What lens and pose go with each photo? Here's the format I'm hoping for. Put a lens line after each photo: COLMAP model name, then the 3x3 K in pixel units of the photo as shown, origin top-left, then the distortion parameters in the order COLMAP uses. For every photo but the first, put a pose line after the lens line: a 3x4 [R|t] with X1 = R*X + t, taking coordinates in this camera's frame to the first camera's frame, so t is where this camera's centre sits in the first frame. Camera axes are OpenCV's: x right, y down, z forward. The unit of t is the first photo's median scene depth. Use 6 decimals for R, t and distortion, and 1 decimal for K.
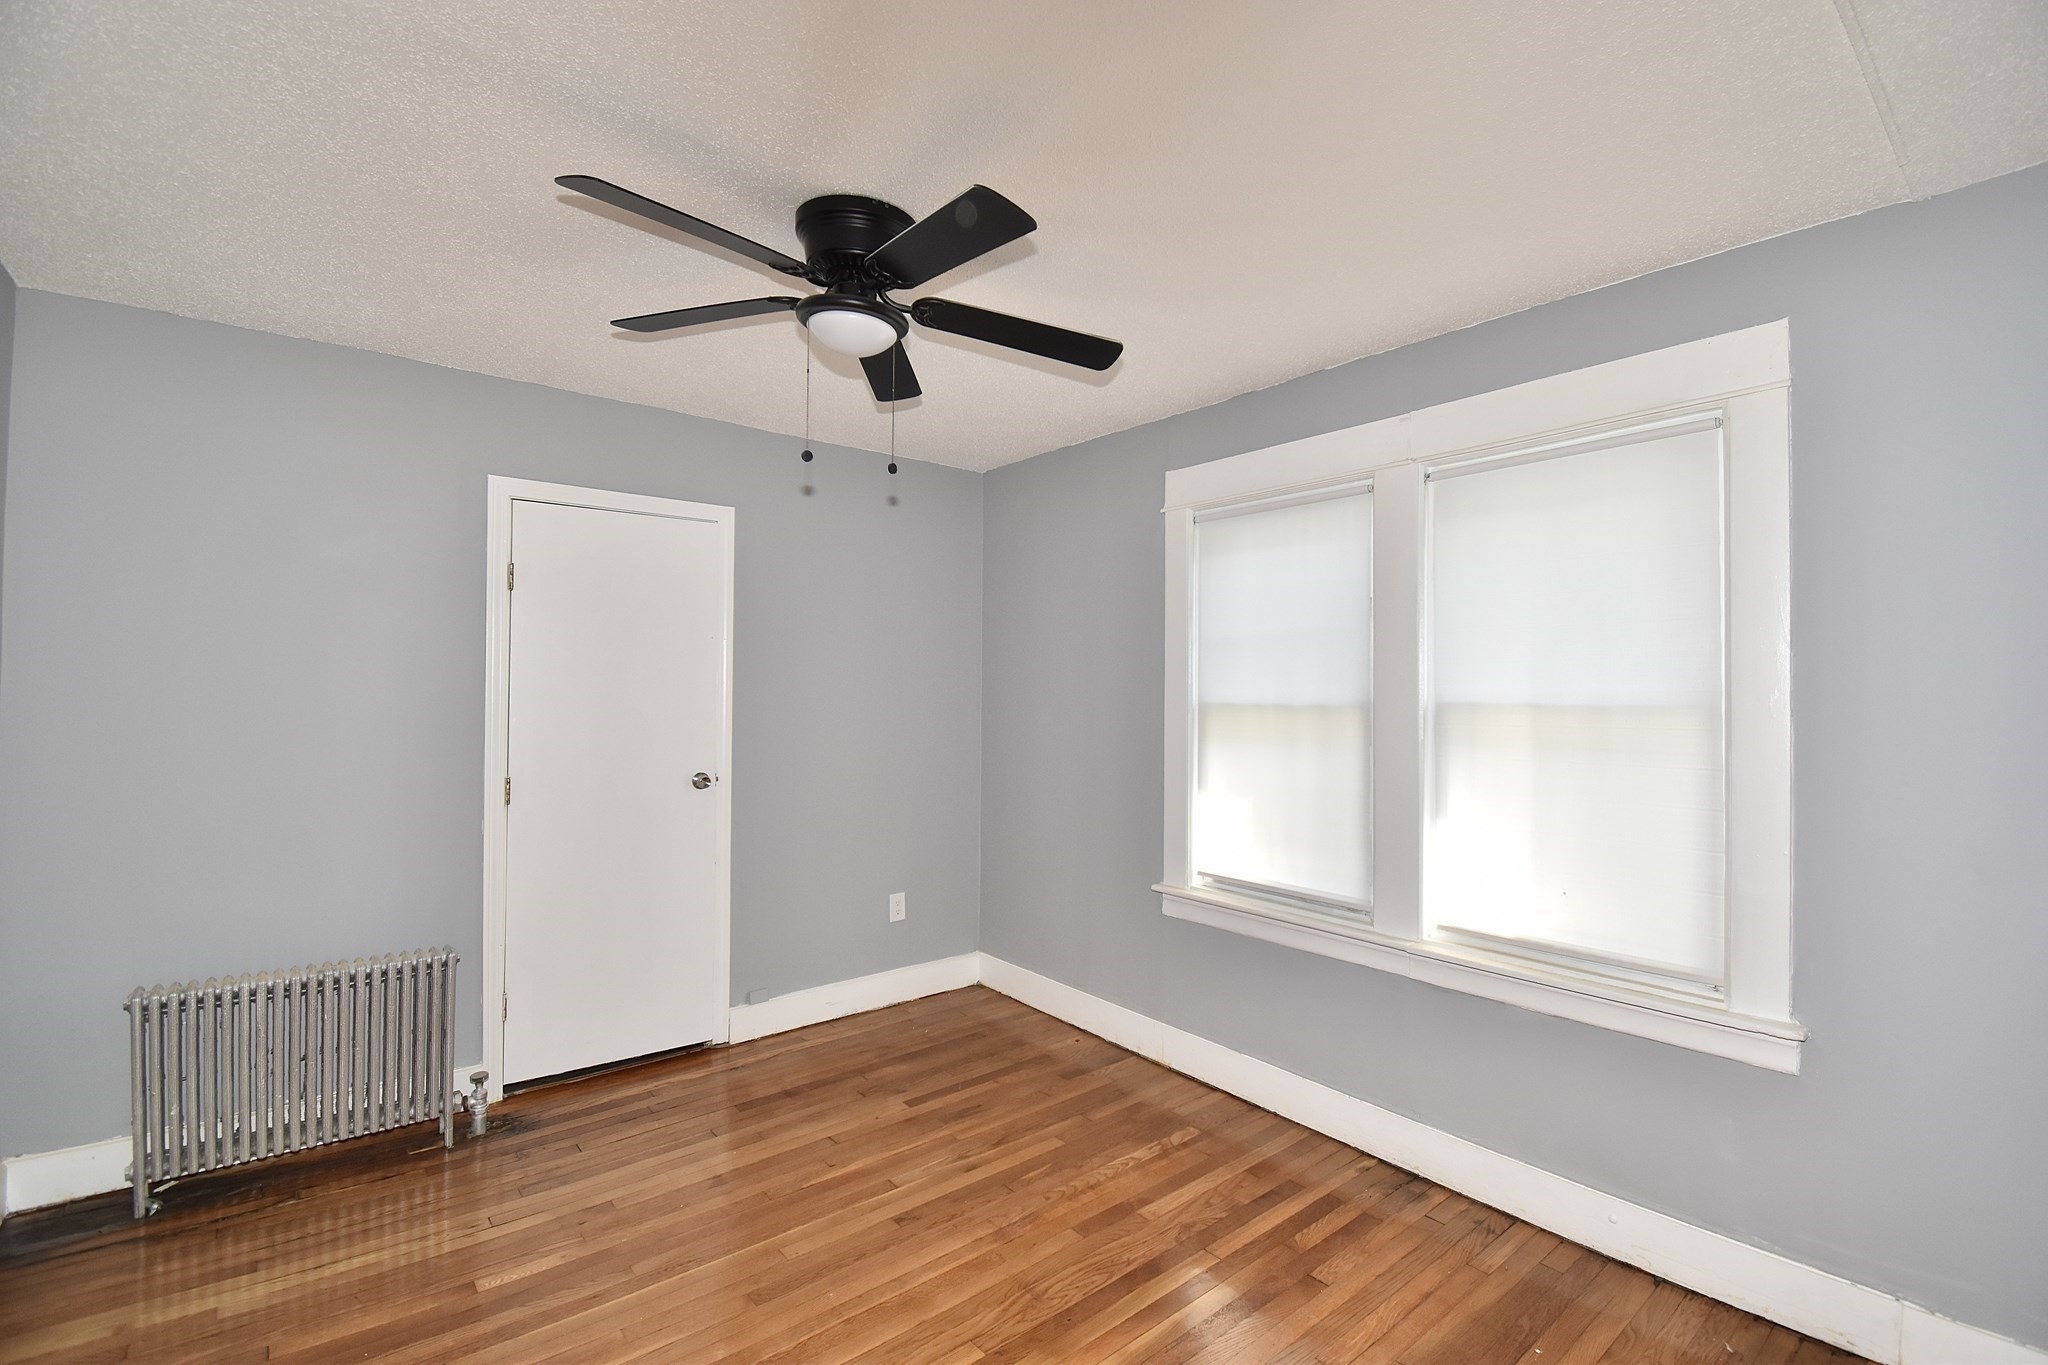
lens RADIAL K [[917.3, 0, 1006.2], [0, 917.3, 668.2], [0, 0, 1]] dist [-0.002068, -0.011322]
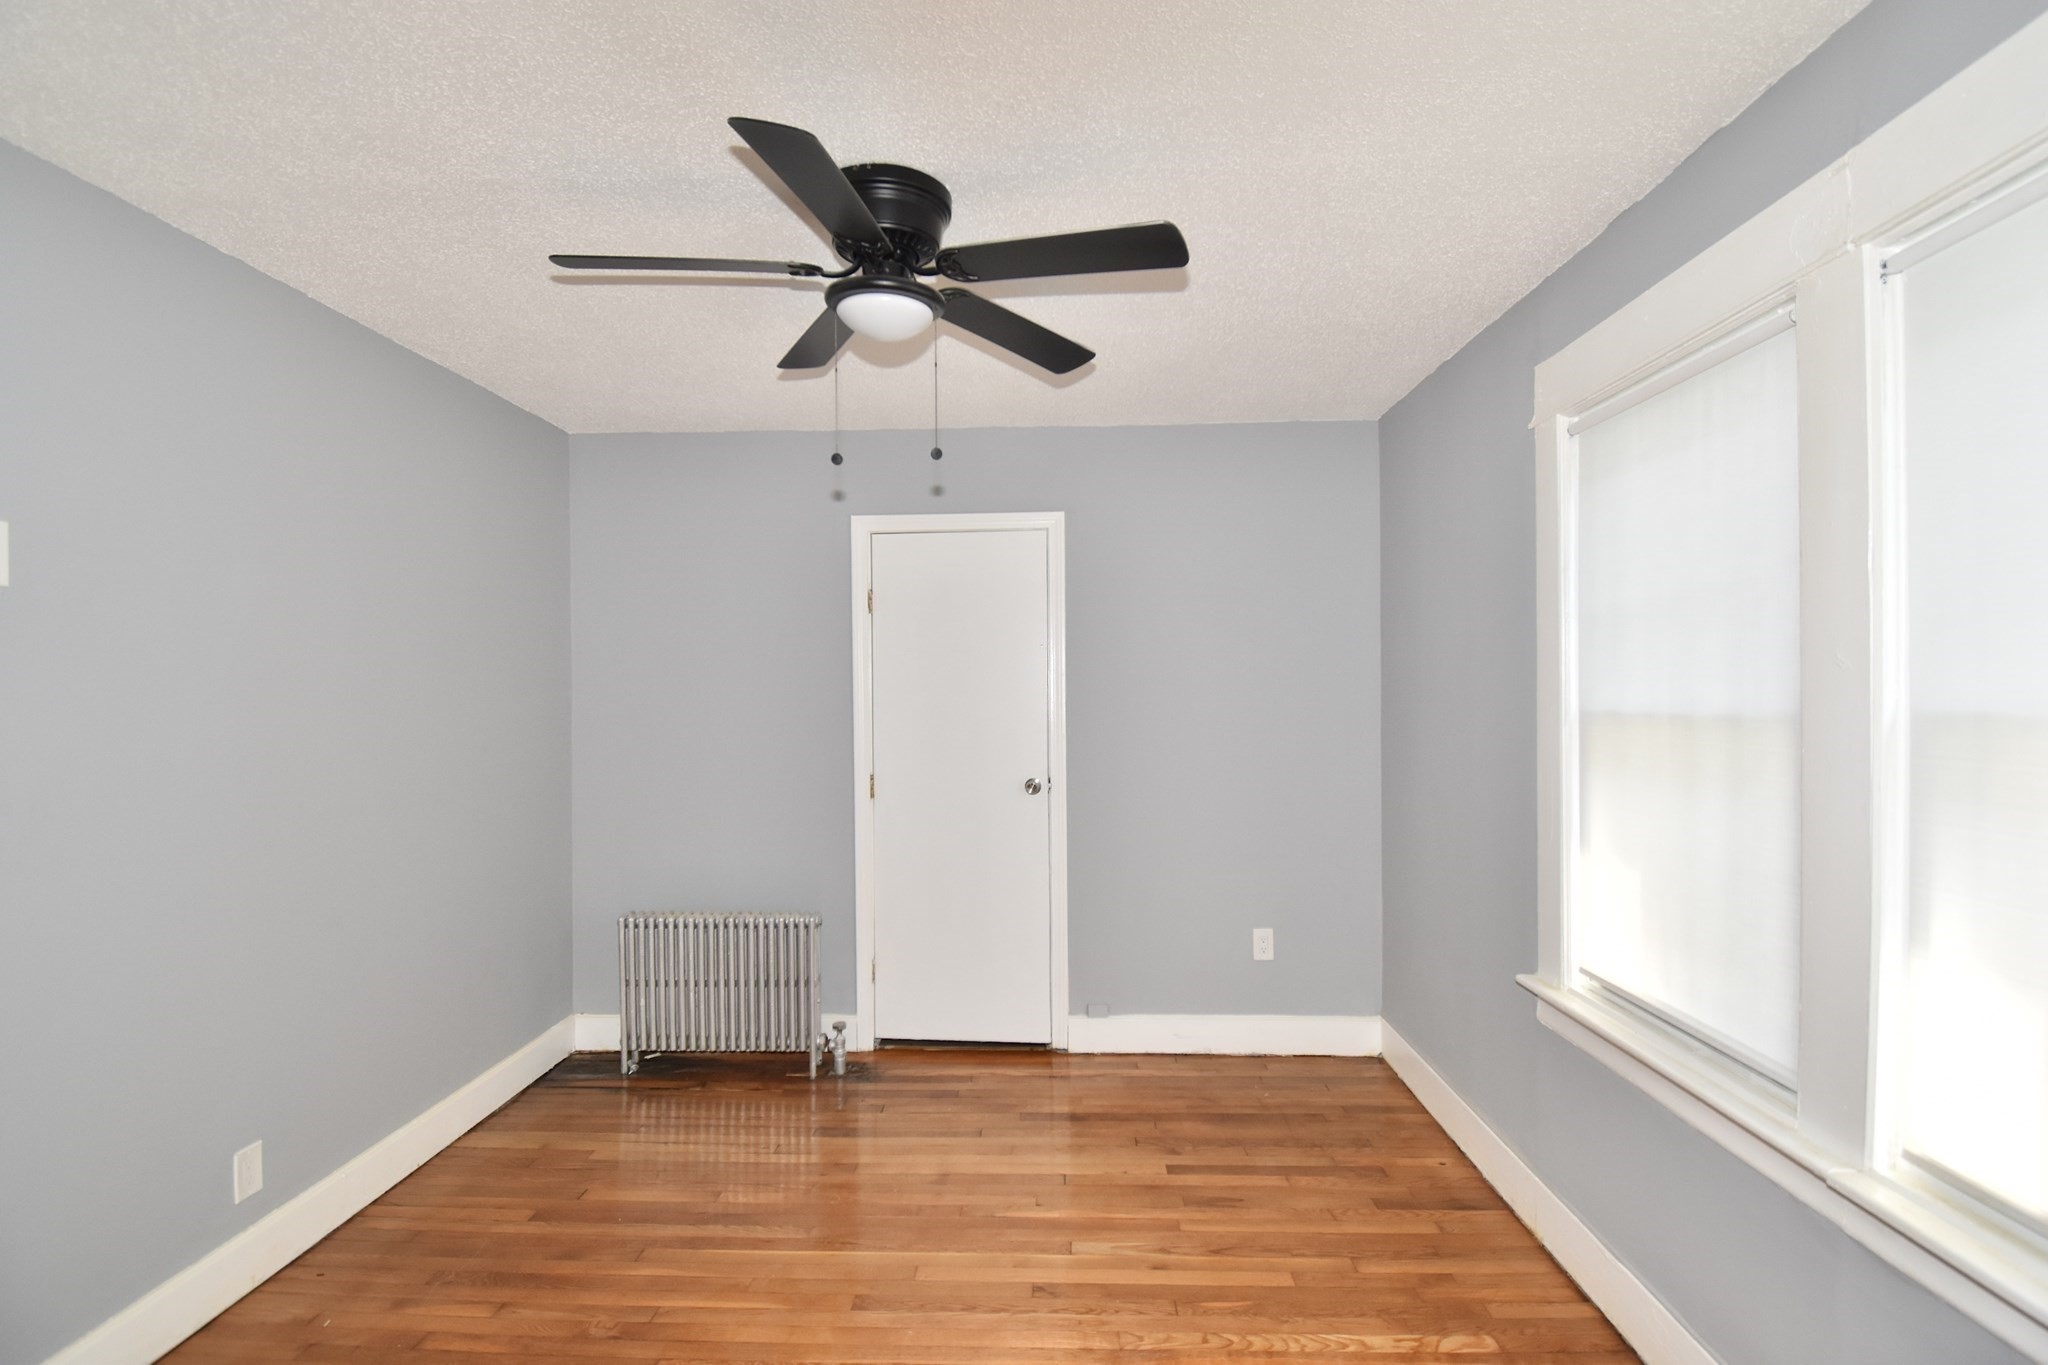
lens RADIAL K [[917.3, 0, 1013.5], [0, 917.3, 690.7], [0, 0, 1]] dist [-0.002068, -0.011322]
pose [[0.745924, -0.012283, -0.665918, 0.381584], [0.028389, 0.999508, 0.013363, 0.002835], [0.665426, -0.028873, 0.745905, 0.269367]]
